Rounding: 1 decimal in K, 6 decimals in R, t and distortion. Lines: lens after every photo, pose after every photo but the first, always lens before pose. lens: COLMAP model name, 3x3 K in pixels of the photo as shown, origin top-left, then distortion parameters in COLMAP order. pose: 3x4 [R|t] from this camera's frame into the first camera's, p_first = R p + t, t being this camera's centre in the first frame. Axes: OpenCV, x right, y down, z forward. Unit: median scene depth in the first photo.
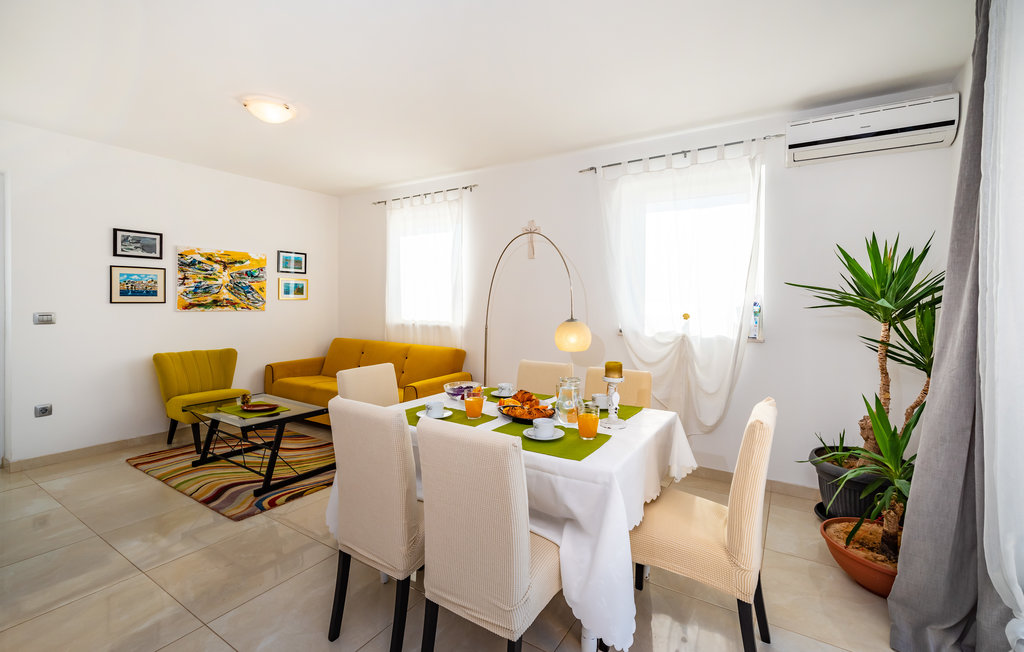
lens RADIAL K [[453.0, 0, 523.2], [0, 453.0, 299.2], [0, 0, 1]] dist [-0.000400, 0.000065]
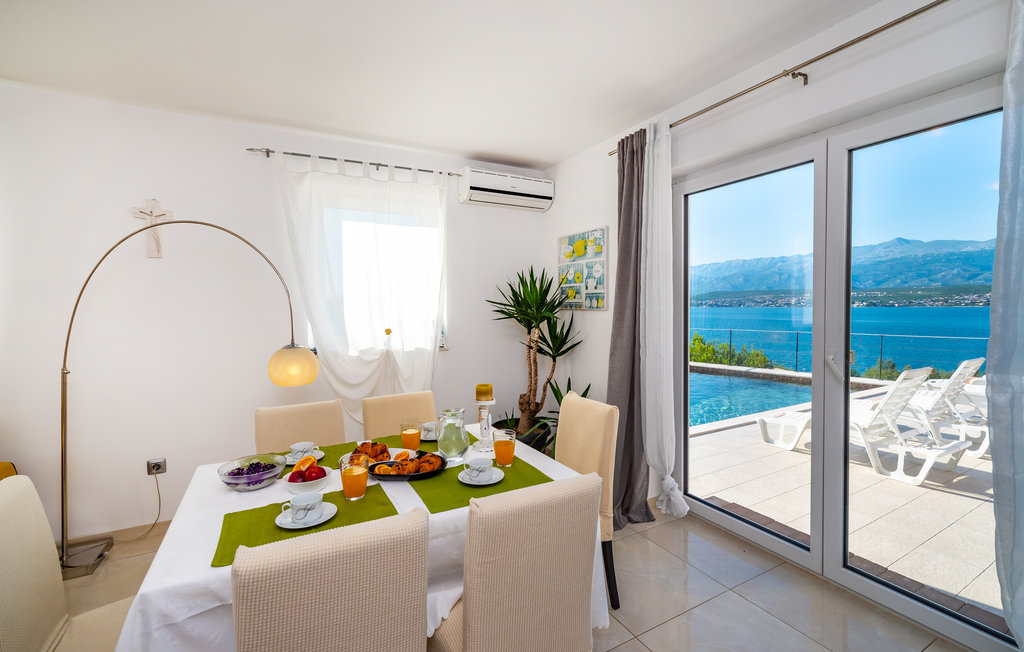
lens RADIAL K [[441.4, 0, 503.6], [0, 441.4, 315.4], [0, 0, 1]] dist [0.000219, -0.000109]
pose [[0.485106, -0.029527, 0.873957, -0.386072], [0.011829, 0.999560, 0.027204, -0.022806], [-0.874375, -0.002859, 0.485242, 0.321381]]
